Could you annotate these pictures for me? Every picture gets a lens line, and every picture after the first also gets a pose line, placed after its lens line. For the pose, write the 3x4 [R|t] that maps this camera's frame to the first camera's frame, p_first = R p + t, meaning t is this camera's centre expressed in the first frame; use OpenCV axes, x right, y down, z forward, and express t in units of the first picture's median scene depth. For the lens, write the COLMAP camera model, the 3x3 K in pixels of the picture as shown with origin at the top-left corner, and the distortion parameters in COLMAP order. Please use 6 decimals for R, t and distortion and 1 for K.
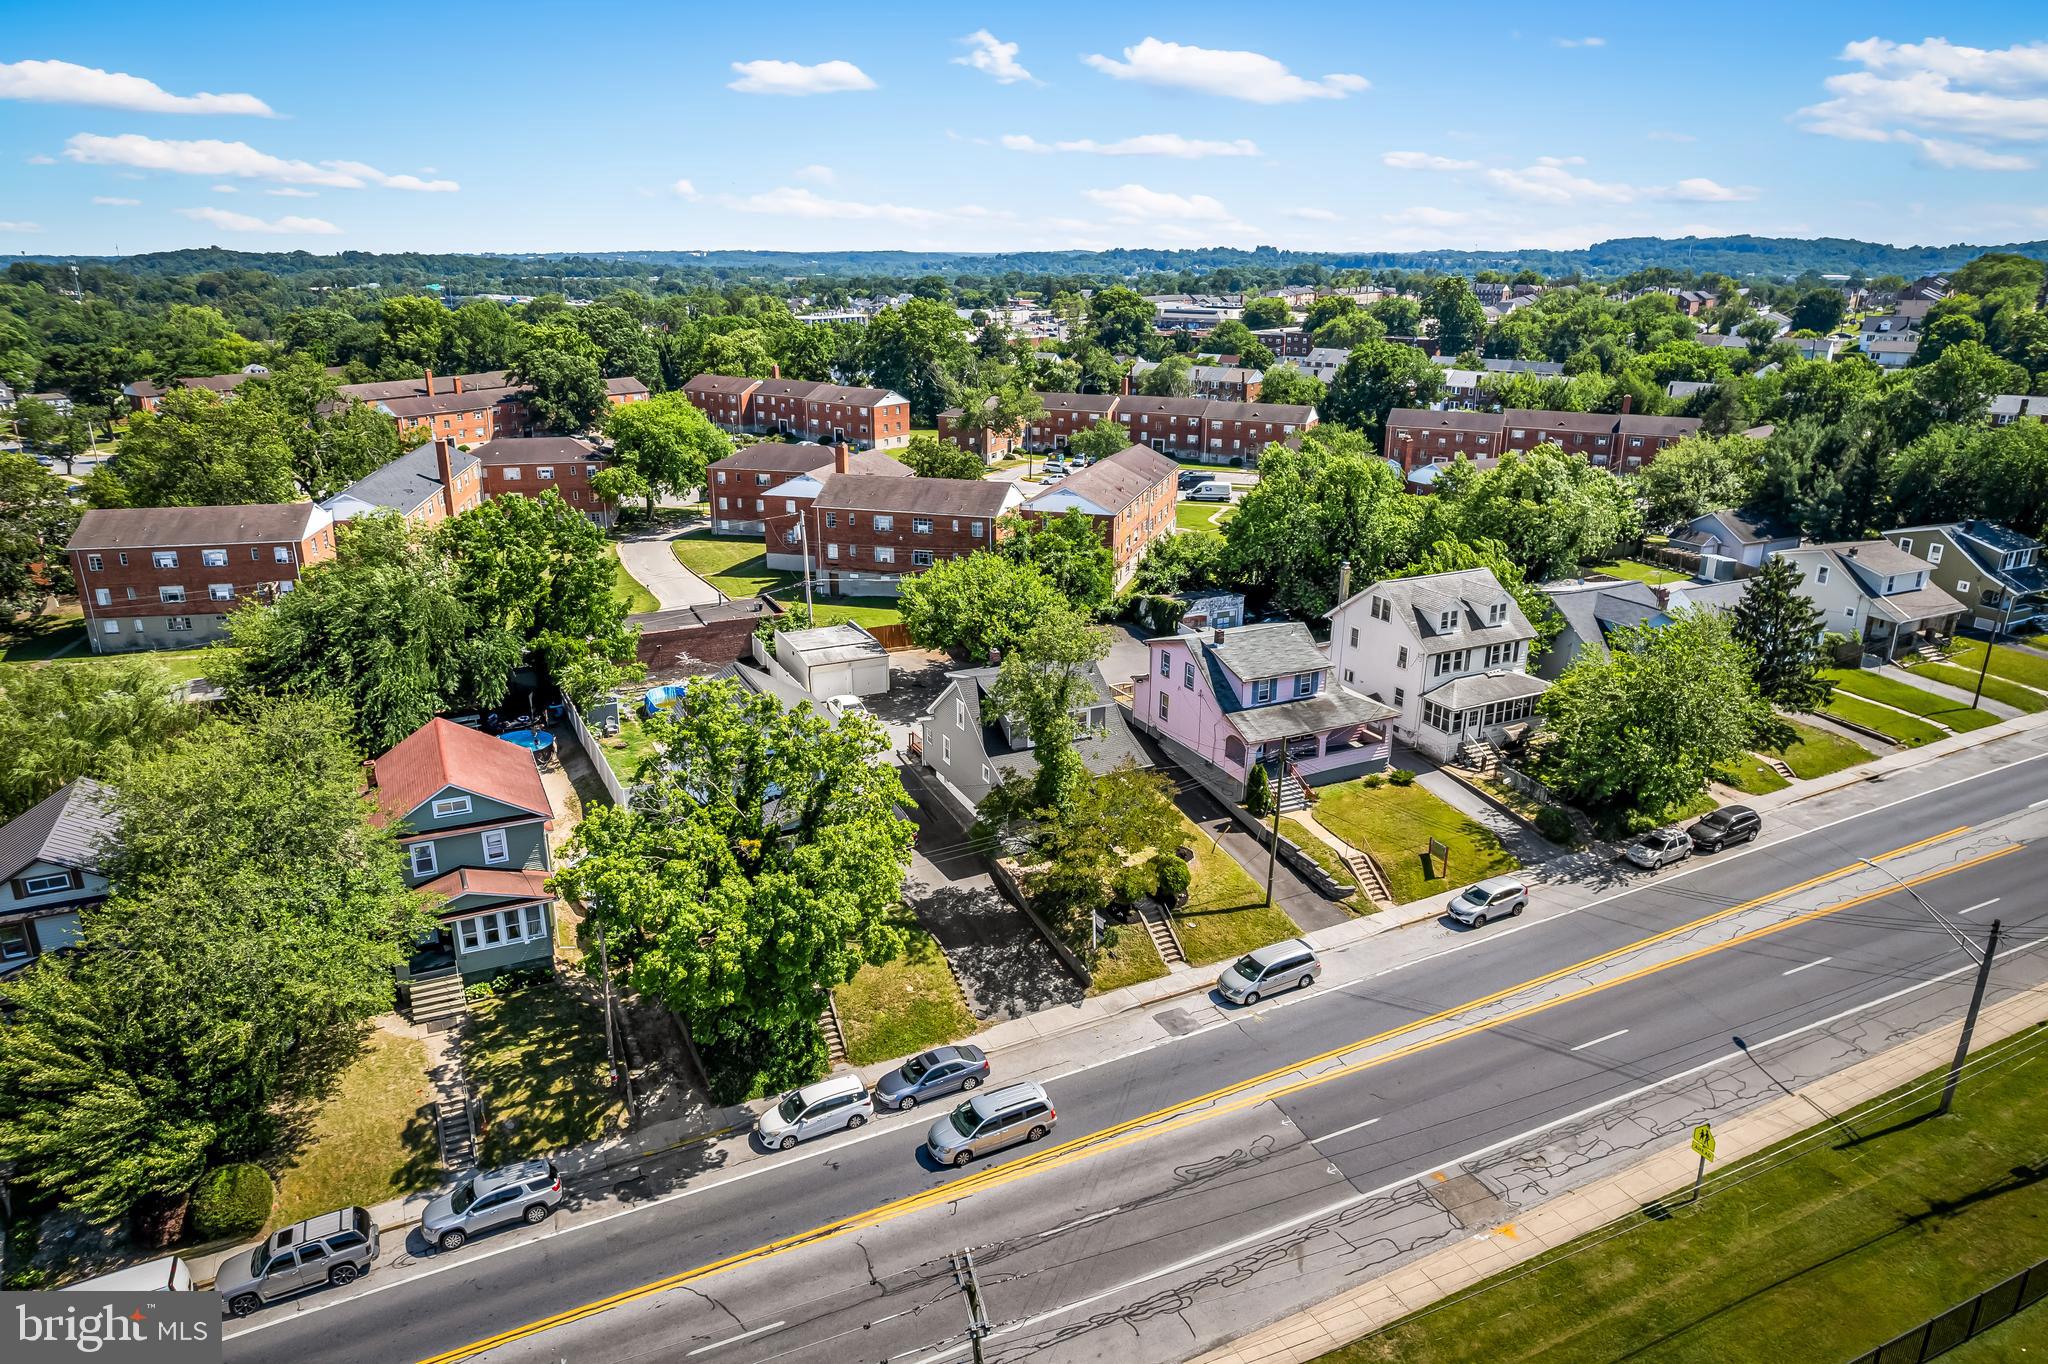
lens RADIAL K [[1317.8, 0, 1024.0], [0, 1317.8, 682.0], [0, 0, 1]] dist [-0.075002, 0.062177]
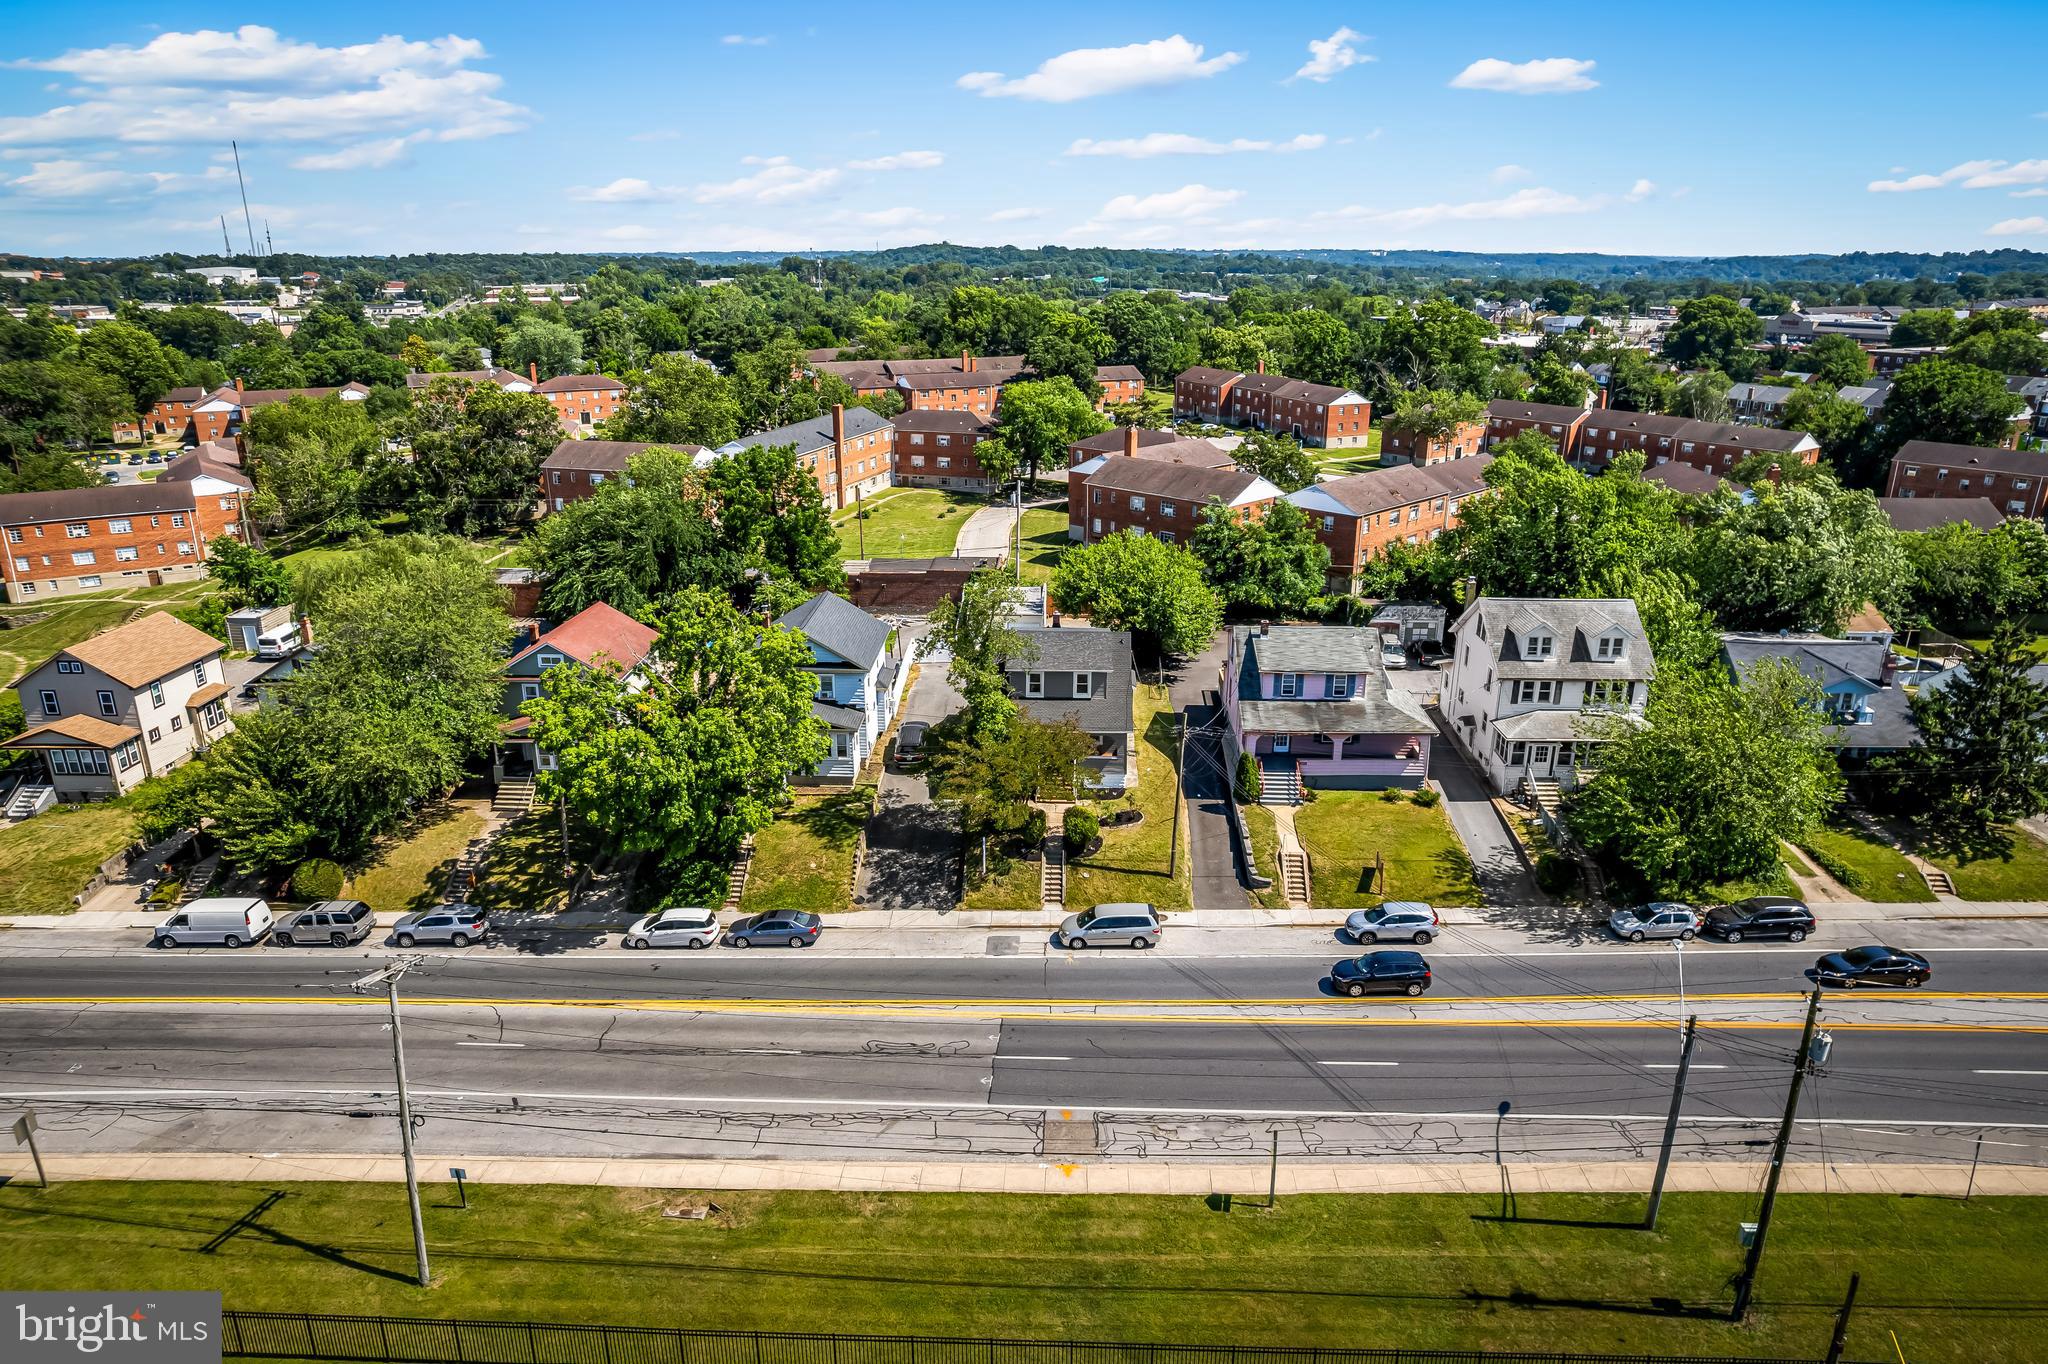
lens RADIAL K [[1316.5, 0, 1019.0], [0, 1316.5, 688.9], [0, 0, 1]] dist [-0.049848, -0.002746]
pose [[0.879853, 0.148515, -0.451445, 0.454711], [-0.146114, 0.988442, 0.040405, -0.001012], [0.452228, 0.030412, 0.891384, 0.008844]]
